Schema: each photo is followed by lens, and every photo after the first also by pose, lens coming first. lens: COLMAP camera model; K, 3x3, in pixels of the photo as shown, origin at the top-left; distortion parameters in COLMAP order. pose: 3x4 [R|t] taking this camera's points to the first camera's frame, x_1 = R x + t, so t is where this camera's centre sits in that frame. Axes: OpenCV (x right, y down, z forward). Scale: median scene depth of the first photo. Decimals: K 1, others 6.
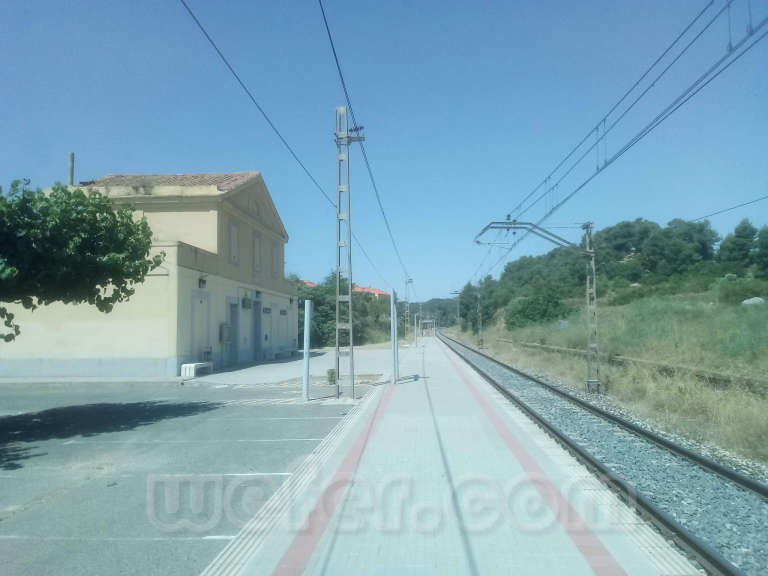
lens RADIAL K [[639.0, 0, 397.8], [0, 639.0, 278.5], [0, 0, 1]] dist [0.176500, -0.271581]
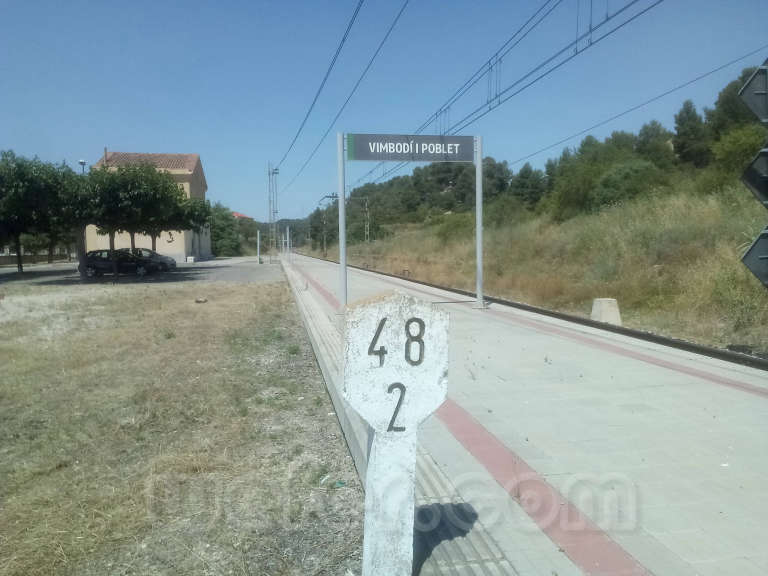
lens RADIAL K [[653.6, 0, 384.0], [0, 653.6, 288.0], [0, 0, 1]] dist [0.008151, 0.001667]
pose [[0.978041, -0.009592, 0.208192, -0.023738], [-0.018688, 0.990881, 0.133441, -0.012703], [-0.207574, -0.134401, 0.968942, -0.228941]]
